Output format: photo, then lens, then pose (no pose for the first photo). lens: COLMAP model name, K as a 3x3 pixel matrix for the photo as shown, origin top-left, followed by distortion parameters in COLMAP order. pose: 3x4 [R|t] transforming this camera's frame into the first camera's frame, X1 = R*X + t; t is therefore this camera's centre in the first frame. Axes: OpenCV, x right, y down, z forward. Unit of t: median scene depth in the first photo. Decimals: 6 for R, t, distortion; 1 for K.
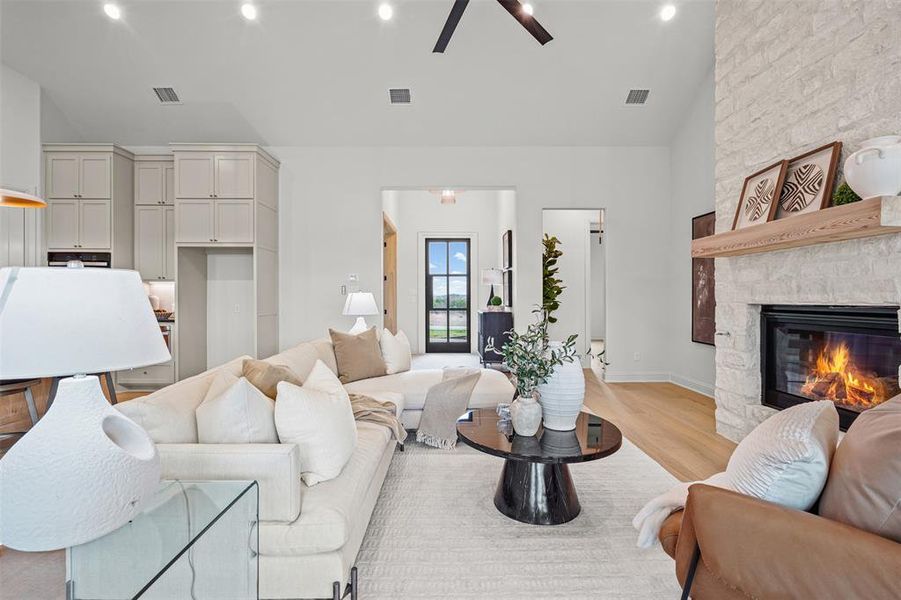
lens RADIAL K [[404.8, 0, 450.5], [0, 404.8, 300.0], [0, 0, 1]] dist [-0.002568, -0.000393]
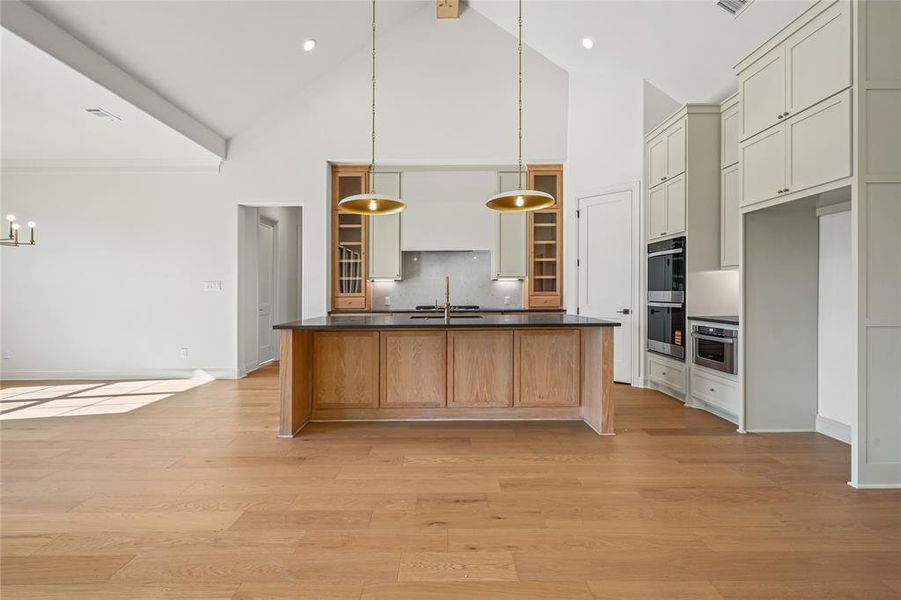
lens RADIAL K [[414.7, 0, 447.5], [0, 414.7, 294.2], [0, 0, 1]] dist [-0.008009, 0.000462]
pose [[-0.008414, 0.004946, -0.999952, 0.016353], [-0.000295, 0.999988, 0.004949, -0.000966], [0.999965, 0.000336, -0.008413, 0.516416]]
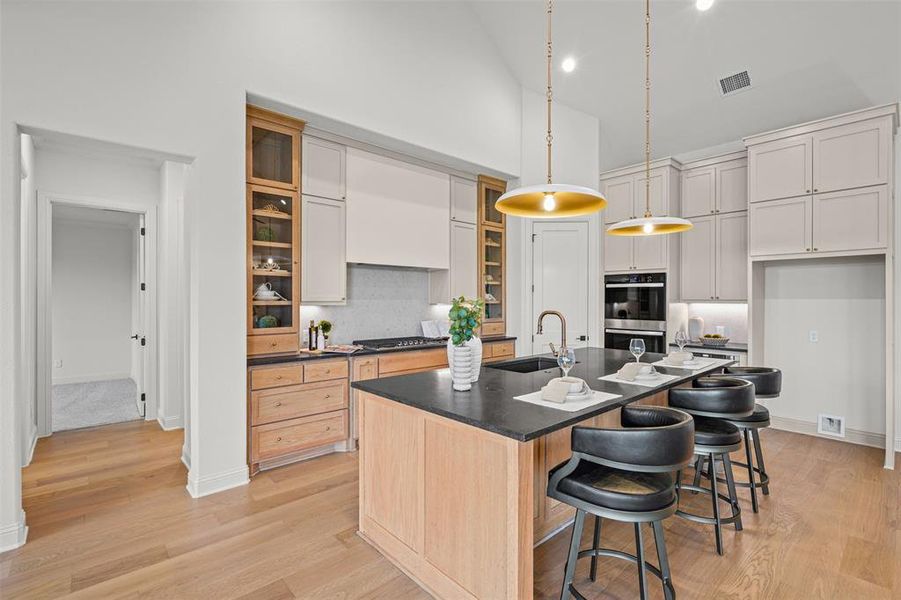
lens RADIAL K [[411.9, 0, 447.1], [0, 411.9, 300.9], [0, 0, 1]] dist [-0.000142, 0.000243]
pose [[0.659873, 0.003646, -0.751368, -0.455121], [-0.006462, 0.999979, -0.000823, -0.046234], [0.751349, 0.005398, 0.659883, -0.022484]]
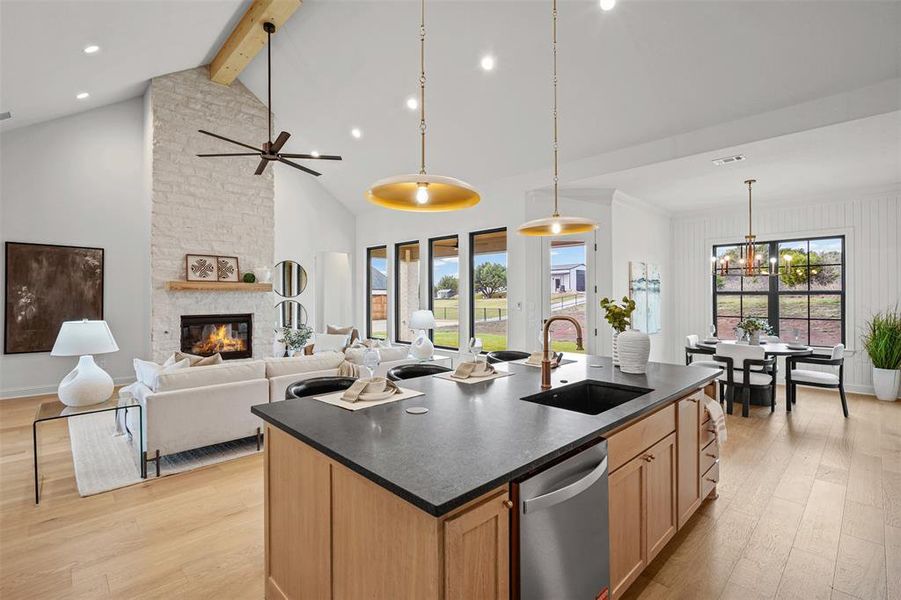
lens RADIAL K [[414.7, 0, 447.5], [0, 414.7, 294.2], [0, 0, 1]] dist [-0.008009, 0.000462]
pose [[-0.686021, 0.002904, 0.727576, -1.072092], [0.003510, 0.999994, -0.000682, -0.056661], [-0.727573, 0.002085, -0.686027, 0.924898]]
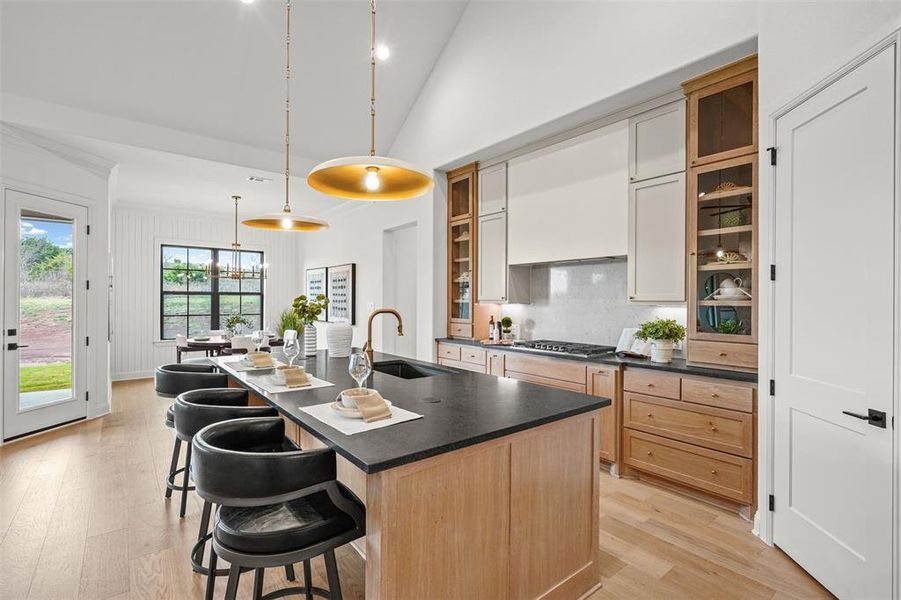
lens RADIAL K [[414.7, 0, 449.7], [0, 414.7, 299.6], [0, 0, 1]] dist [-0.000350, 0.000277]
pose [[-0.787435, -0.005263, -0.616375, -0.538414], [-0.009587, 0.999947, 0.003710, -0.048292], [0.616323, 0.008831, -0.787444, 1.011068]]
